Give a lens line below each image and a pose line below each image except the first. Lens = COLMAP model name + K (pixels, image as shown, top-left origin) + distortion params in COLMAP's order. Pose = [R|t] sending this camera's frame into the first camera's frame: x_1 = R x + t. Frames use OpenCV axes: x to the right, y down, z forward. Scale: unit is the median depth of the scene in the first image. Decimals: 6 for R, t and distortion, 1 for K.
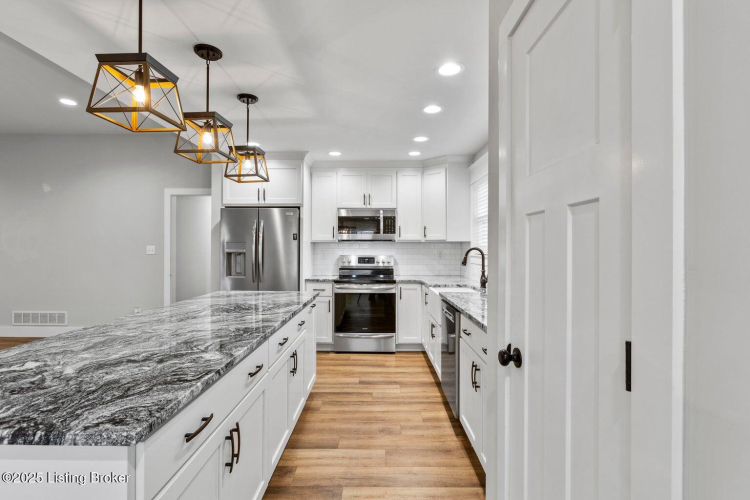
lens RADIAL K [[363.6, 0, 376.8], [0, 363.6, 249.0], [0, 0, 1]] dist [-0.000688, 0.000048]
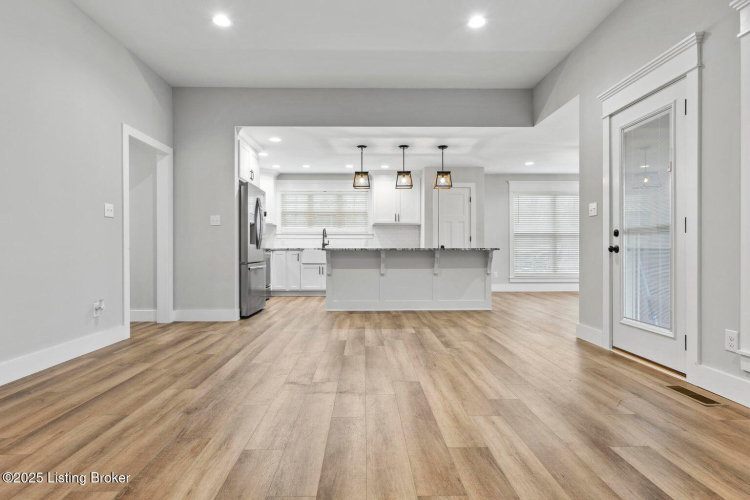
lens RADIAL K [[401.4, 0, 378.0], [0, 401.4, 247.8], [0, 0, 1]] dist [0.001350, 0.000126]
pose [[-0.049941, 0.001036, 0.998752, -1.542947], [0.004258, 0.999991, -0.000825, 0.082292], [-0.998743, 0.004211, -0.049945, 0.617713]]
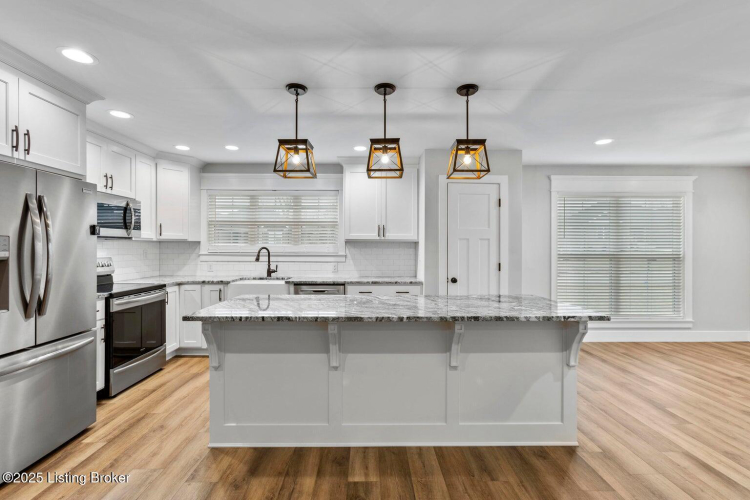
lens RADIAL K [[331.1, 0, 376.1], [0, 331.1, 249.7], [0, 0, 1]] dist [-0.006987, 0.005303]
pose [[-0.038466, -0.008938, 0.999220, -0.737739], [-0.000333, 0.999960, 0.008931, -0.005019], [-0.999260, 0.000010, -0.038467, 0.498723]]
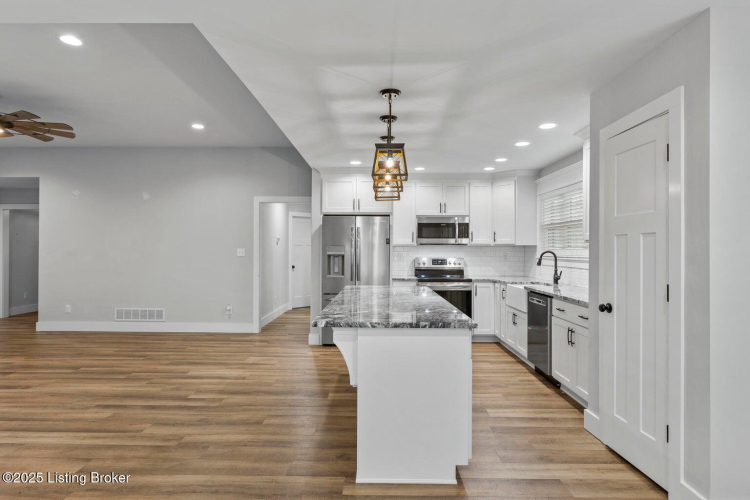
lens RADIAL K [[440.5, 0, 376.0], [0, 440.5, 249.3], [0, 0, 1]] dist [-0.001765, 0.000018]
pose [[0.999998, 0.001367, 0.001419, -0.241389], [-0.001361, 0.999989, -0.004526, -0.001388], [-0.001425, 0.004524, 0.999989, -0.369136]]
